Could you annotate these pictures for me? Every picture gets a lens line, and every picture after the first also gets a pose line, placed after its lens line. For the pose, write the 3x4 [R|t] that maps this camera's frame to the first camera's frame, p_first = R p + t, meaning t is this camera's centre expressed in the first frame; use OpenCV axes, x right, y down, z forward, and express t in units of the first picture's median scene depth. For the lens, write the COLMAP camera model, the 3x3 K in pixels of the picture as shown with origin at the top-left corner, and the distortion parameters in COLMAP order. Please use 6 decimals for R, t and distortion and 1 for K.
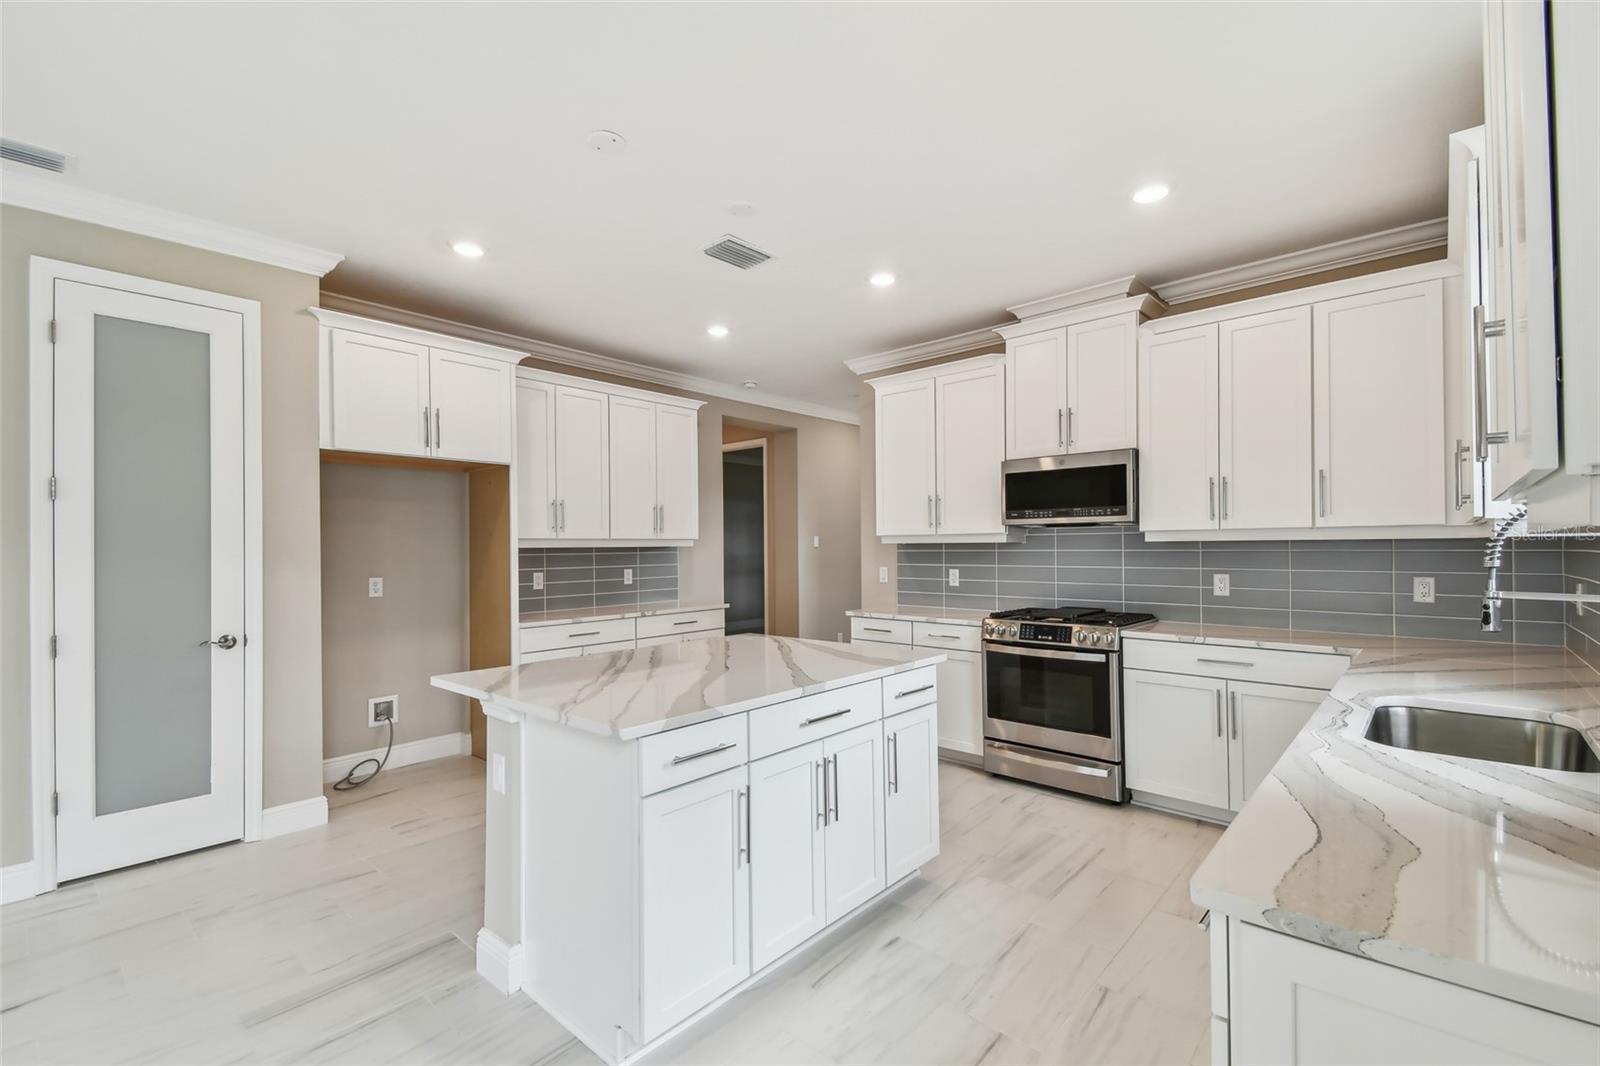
lens RADIAL K [[704.2, 0, 790.6], [0, 704.2, 542.1], [0, 0, 1]] dist [0.031825, -0.015973]
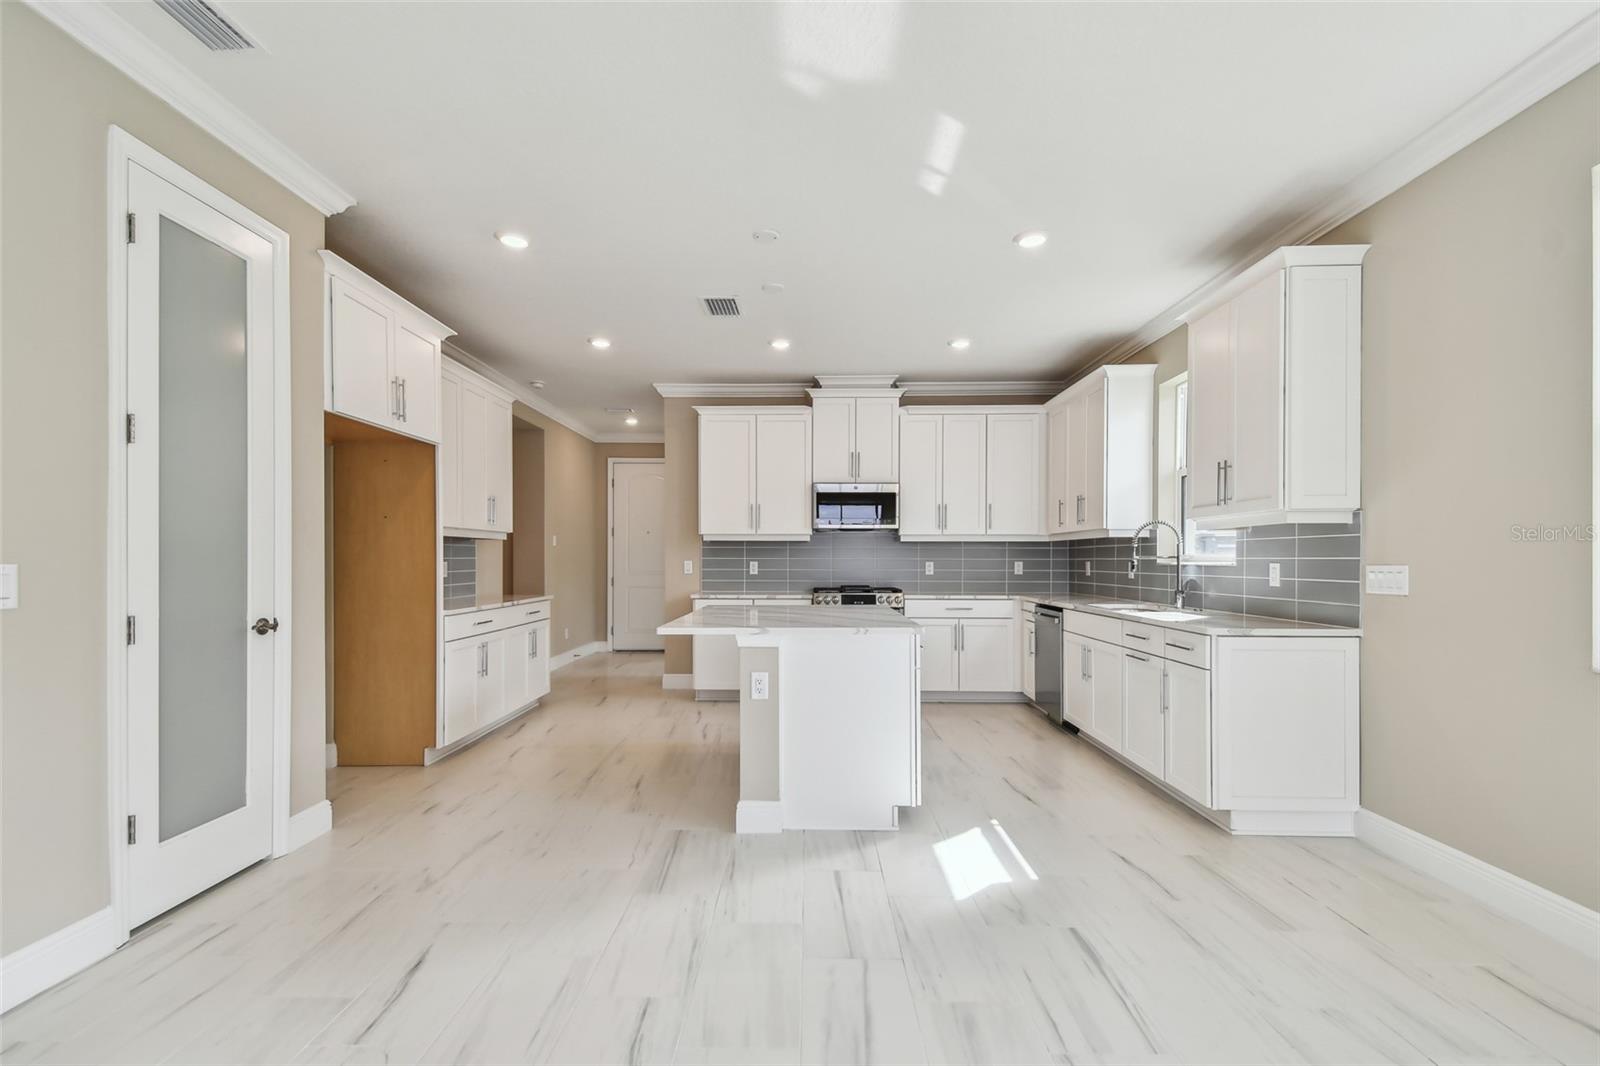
lens RADIAL K [[704.2, 0, 799.5], [0, 704.2, 565.3], [0, 0, 1]] dist [0.031825, -0.015973]
pose [[0.748059, 0.003930, 0.663621, -0.786095], [-0.012839, 0.999881, 0.008551, 0.045496], [-0.663508, -0.014917, 0.748020, -0.058001]]
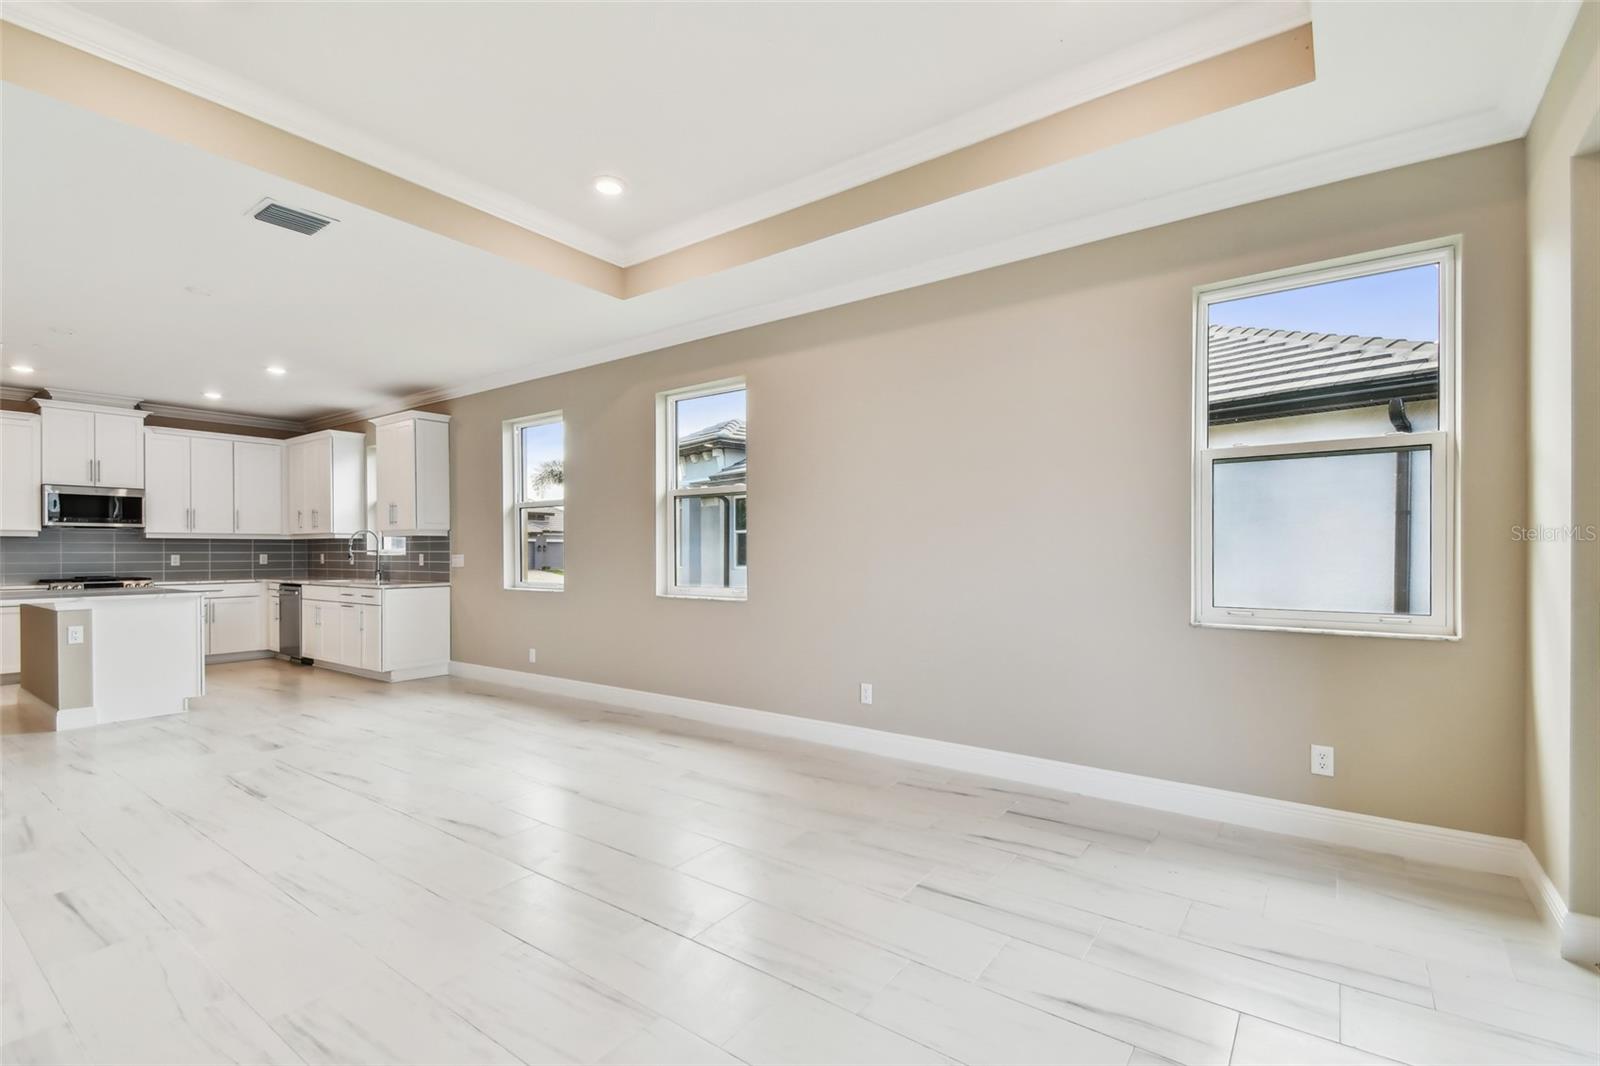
lens RADIAL K [[704.2, 0, 803.0], [0, 704.2, 547.7], [0, 0, 1]] dist [0.031825, -0.015973]
pose [[-0.119404, 0.012824, 0.992763, -1.758332], [-0.004639, 0.999898, -0.013474, 0.046414], [-0.992835, -0.006214, -0.119333, -0.589675]]
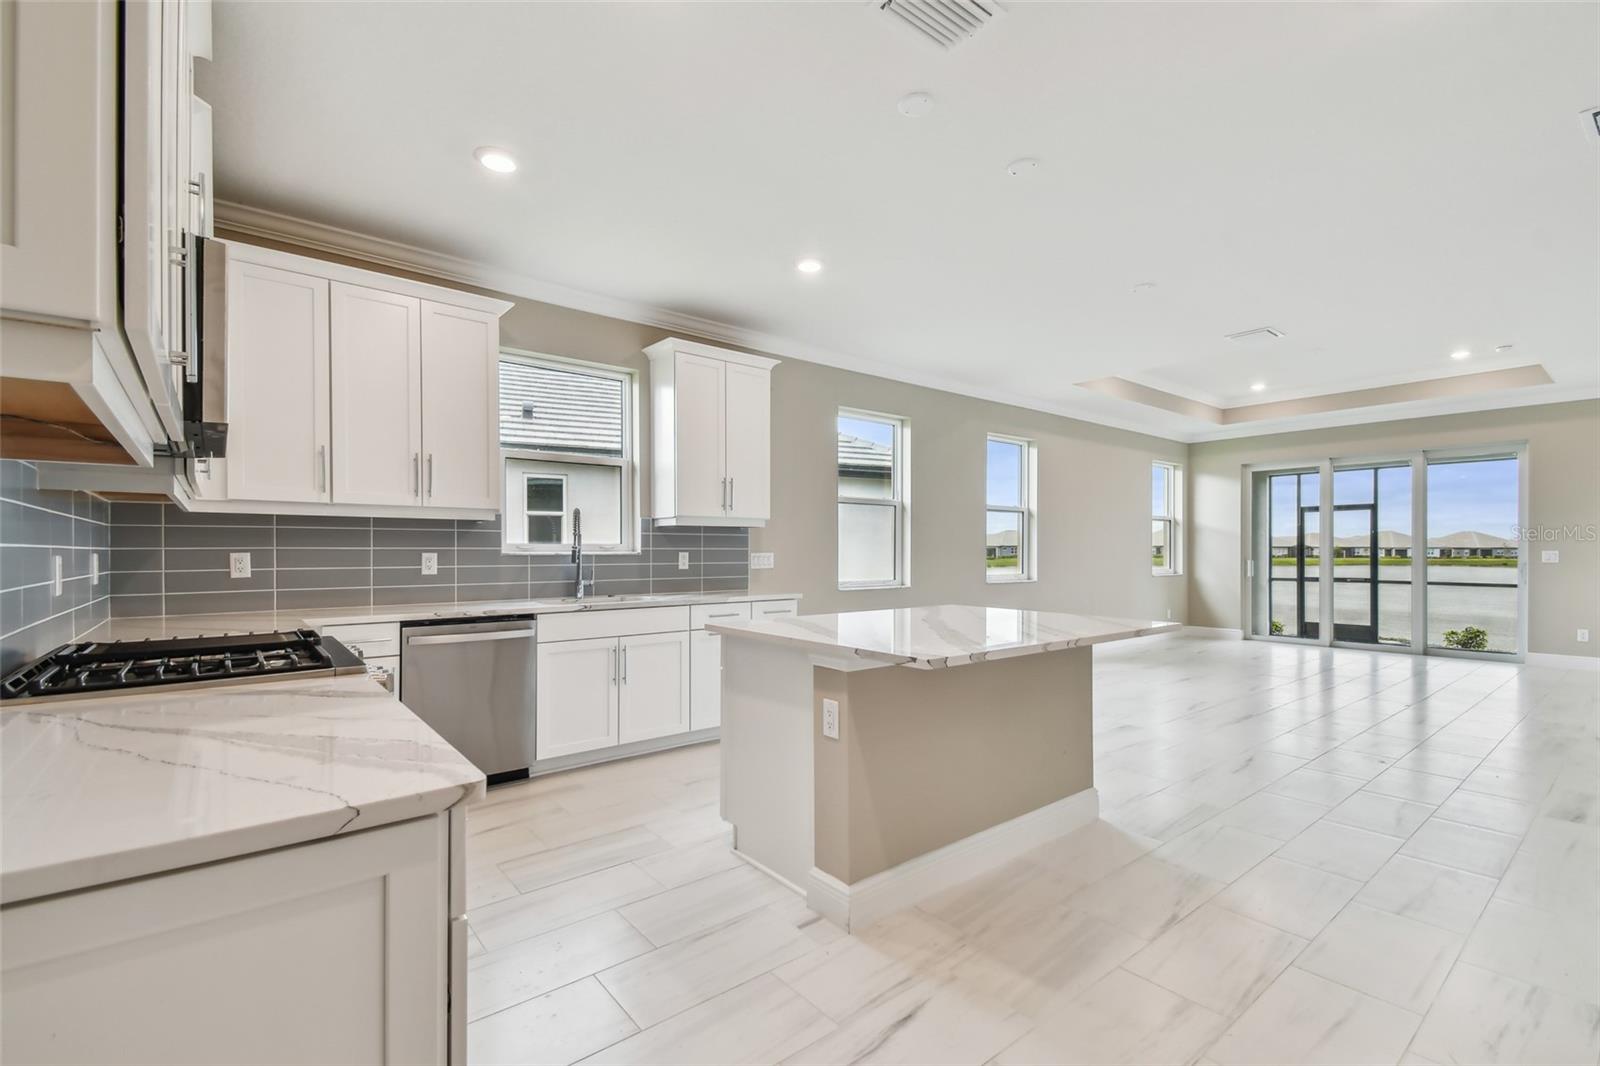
lens RADIAL K [[704.2, 0, 794.2], [0, 704.2, 554.1], [0, 0, 1]] dist [0.031825, -0.015973]
pose [[-0.986996, 0.005934, 0.160637, -0.051278], [0.005661, 0.999982, -0.002162, 0.050269], [-0.160647, -0.001224, -0.987011, 1.542160]]
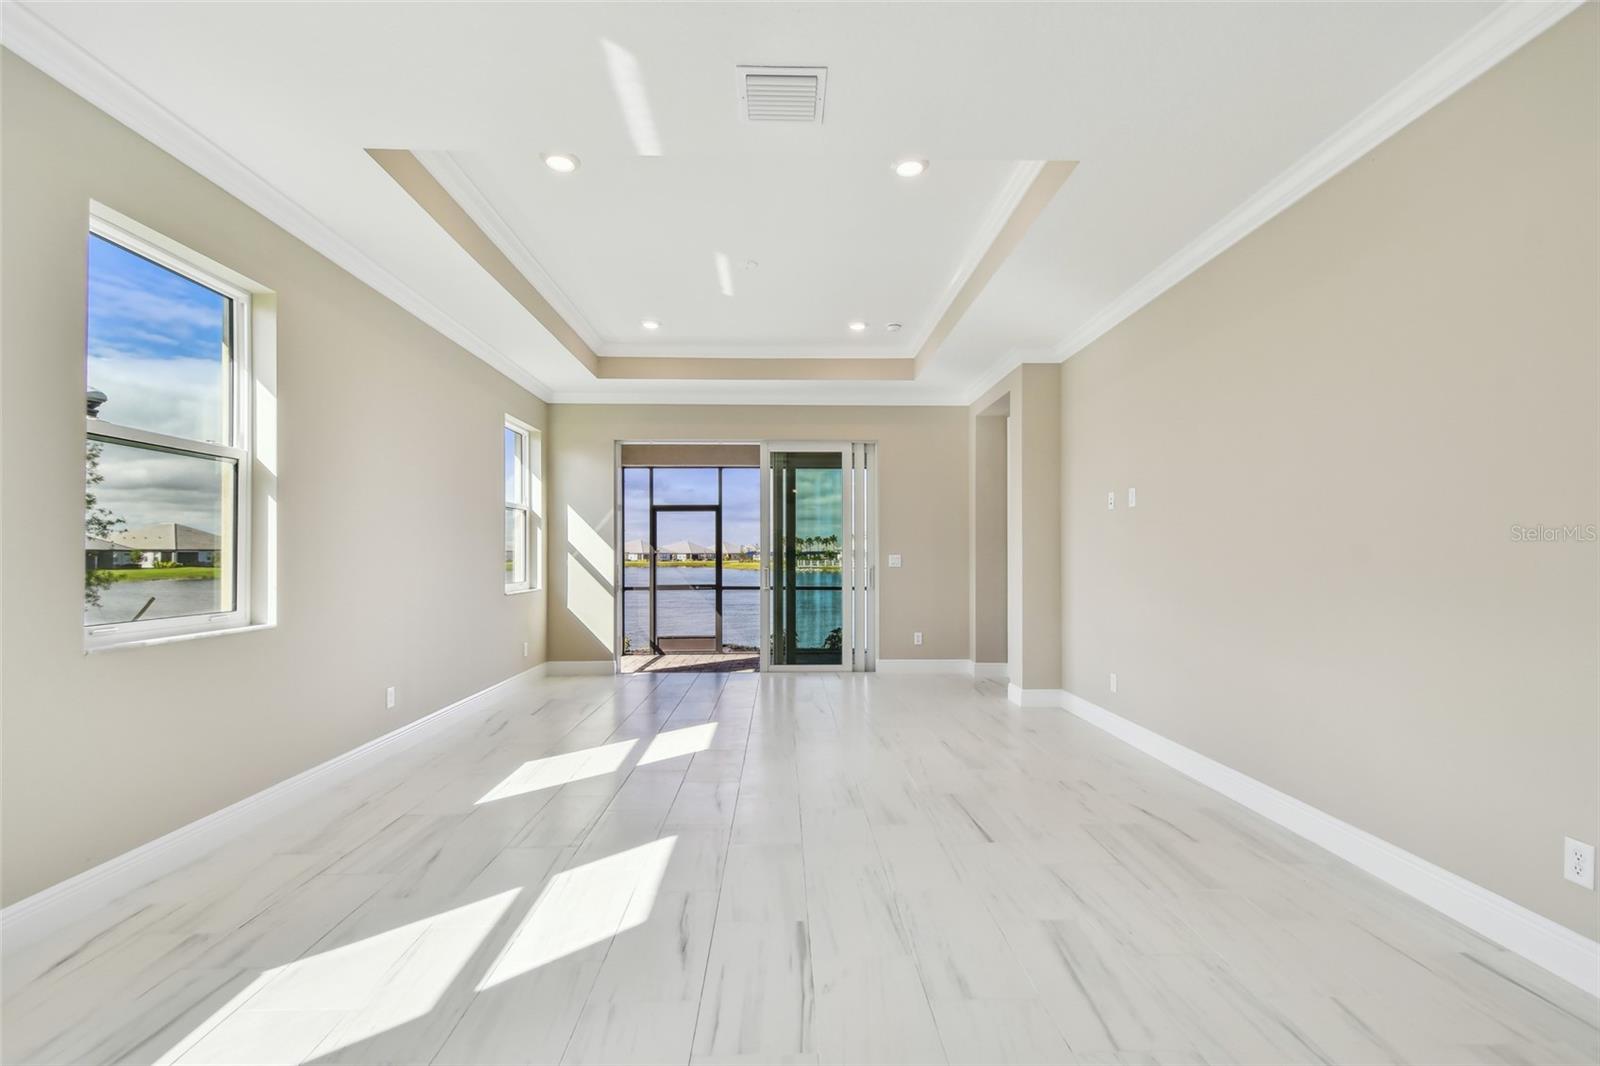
lens RADIAL K [[704.2, 0, 797.4], [0, 704.2, 546.8], [0, 0, 1]] dist [0.031825, -0.015973]
pose [[-0.724879, 0.001446, -0.688875, -0.283102], [0.013260, 0.999842, -0.011854, 0.046943], [0.688749, -0.017728, -0.724784, 0.458049]]
